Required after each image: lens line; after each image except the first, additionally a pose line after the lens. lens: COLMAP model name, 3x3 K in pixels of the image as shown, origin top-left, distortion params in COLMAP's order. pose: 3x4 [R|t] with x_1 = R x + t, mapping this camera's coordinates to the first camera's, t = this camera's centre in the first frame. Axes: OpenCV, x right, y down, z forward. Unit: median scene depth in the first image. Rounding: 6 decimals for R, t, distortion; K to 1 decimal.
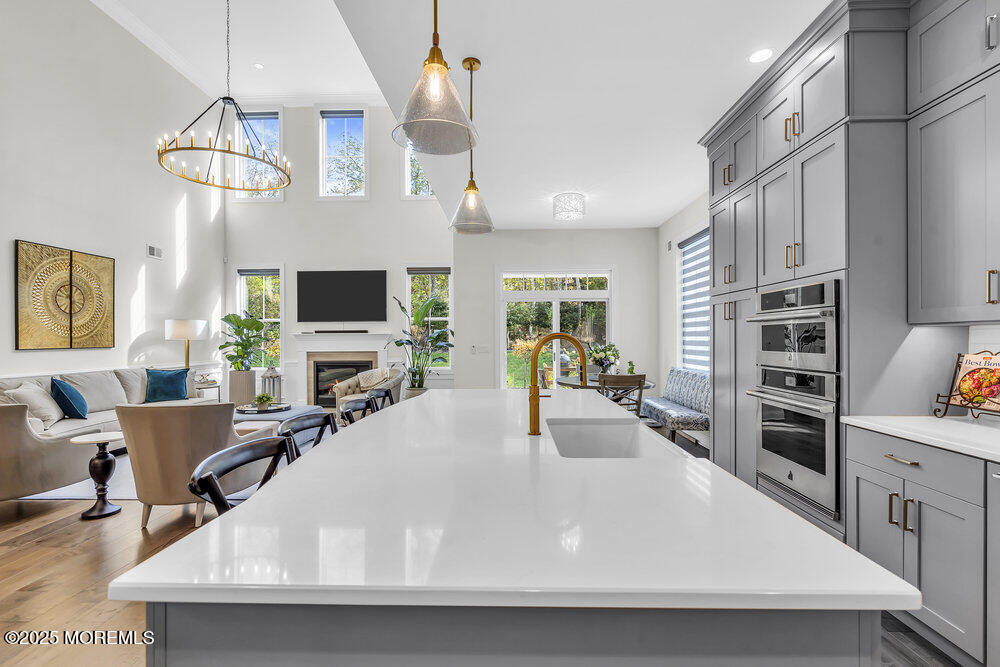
lens RADIAL K [[454.9, 0, 501.7], [0, 454.9, 340.4], [0, 0, 1]] dist [-0.003254, 0.000094]
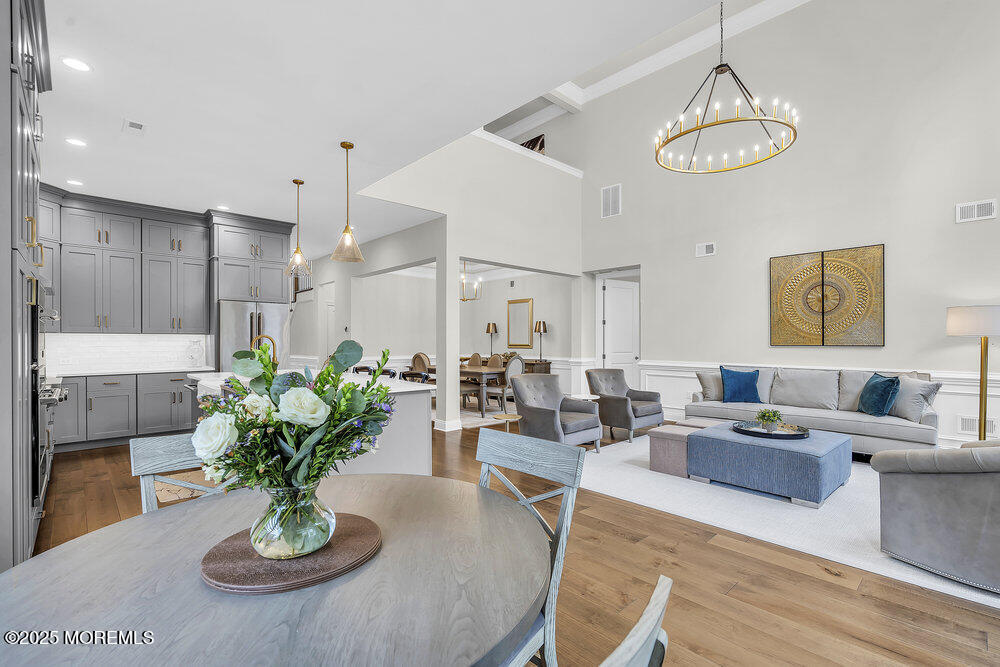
lens RADIAL K [[454.9, 0, 501.7], [0, 454.9, 340.4], [0, 0, 1]] dist [-0.003254, 0.000094]
pose [[-0.712438, 0.003712, -0.701726, 0.242017], [-0.000116, 0.999985, 0.005407, -0.000229], [0.701736, 0.003933, -0.712427, 0.967377]]
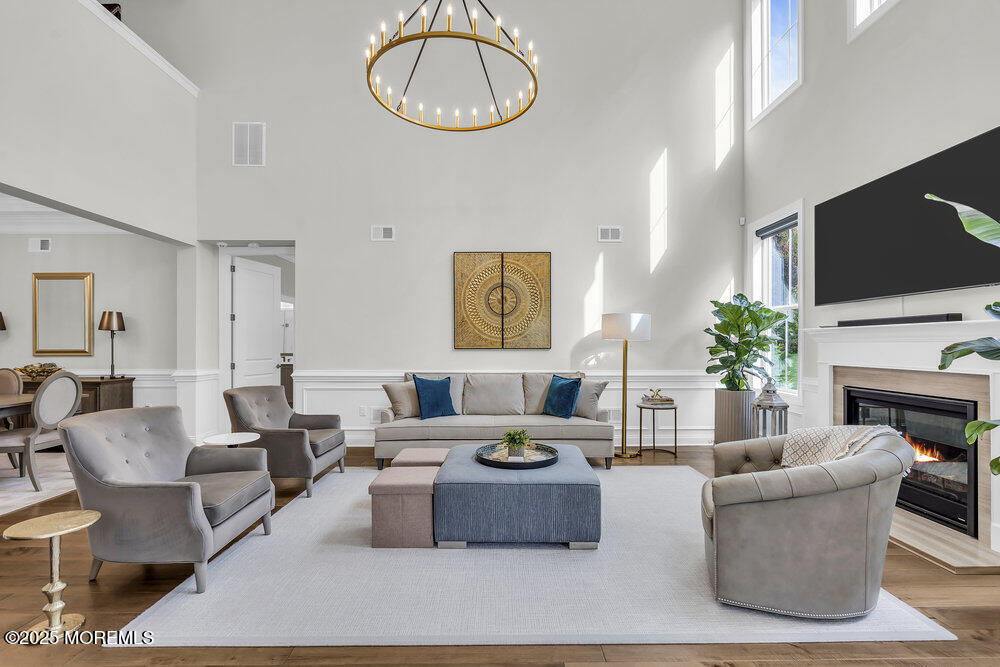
lens RADIAL K [[454.9, 0, 501.7], [0, 454.9, 340.4], [0, 0, 1]] dist [-0.003254, 0.000094]
pose [[0.035747, -0.001757, -0.999359, 0.055123], [-0.003871, 0.999991, -0.001896, 0.000865], [0.999353, 0.003936, 0.035740, 0.759386]]
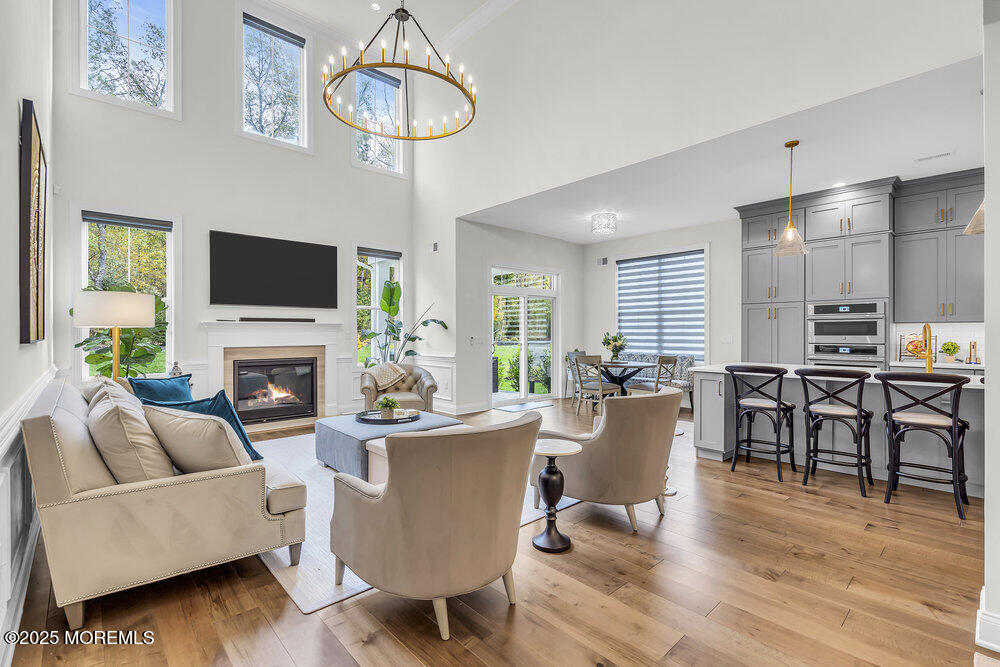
lens RADIAL K [[458.2, 0, 500.4], [0, 458.2, 330.9], [0, 0, 1]] dist [-0.003058, 0.000267]
pose [[0.717733, 0.006873, 0.696284, -0.739833], [0.001774, 0.999930, -0.011699, 0.010489], [-0.696316, 0.009632, 0.717671, 0.241207]]
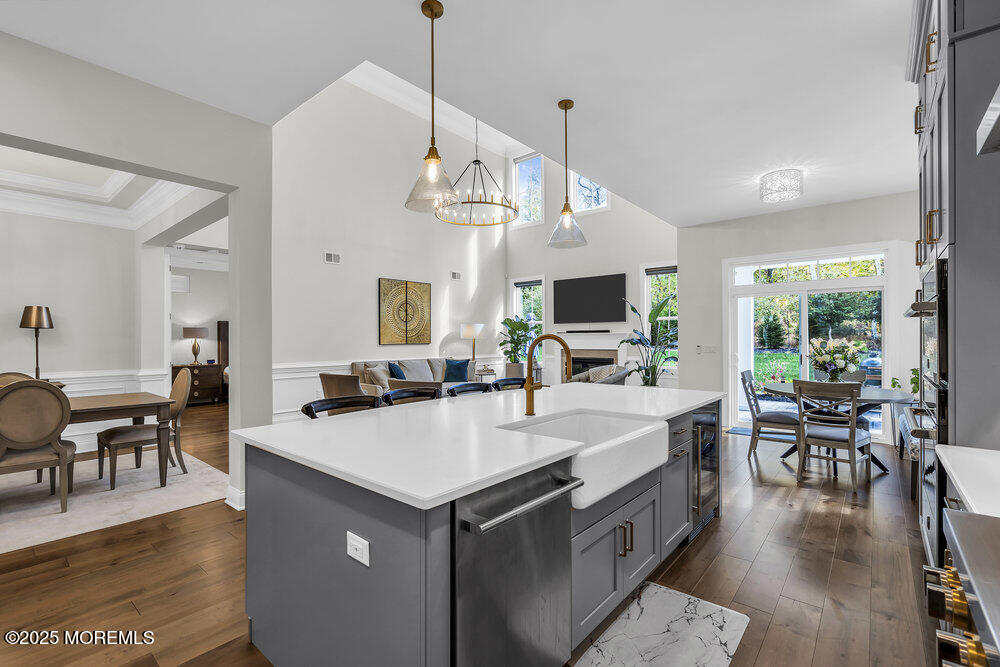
lens RADIAL K [[452.8, 0, 499.4], [0, 452.8, 337.0], [0, 0, 1]] dist [-0.002573, 0.000078]
pose [[0.779038, -0.000510, -0.626976, 0.215078], [-0.002499, 0.999989, -0.003920, -0.000661], [0.626971, 0.004621, 0.779028, -0.007692]]
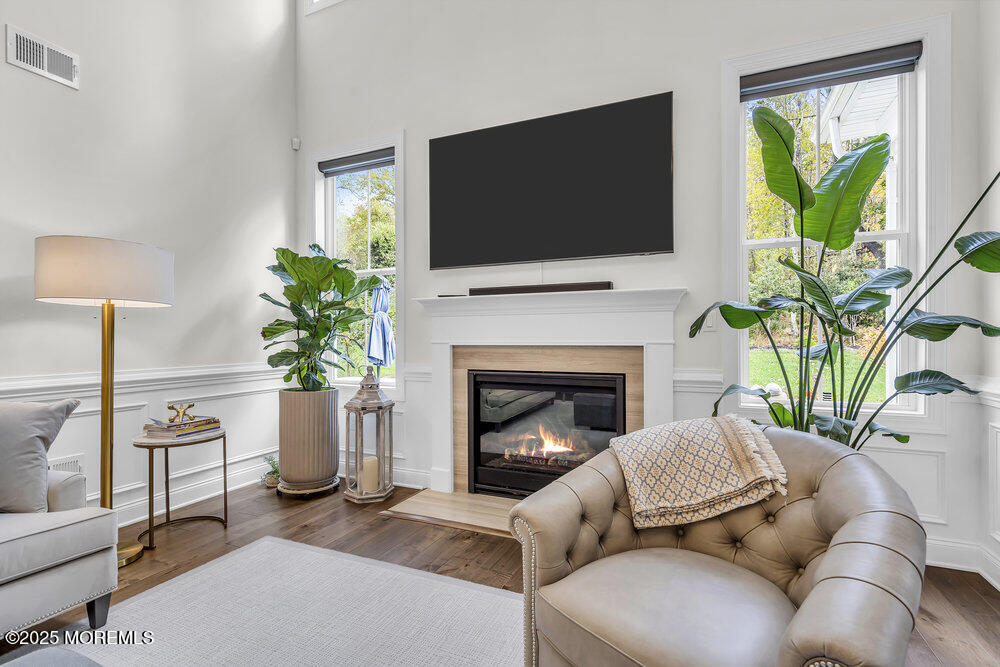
lens RADIAL K [[468.6, 0, 503.2], [0, 468.6, 337.5], [0, 0, 1]] dist [-0.000956, 0.000174]
pose [[0.924762, 0.002814, -0.380535, -0.285296], [-0.003181, 0.999995, -0.000334, 0.022378], [0.380532, 0.001519, 0.924767, 0.781888]]
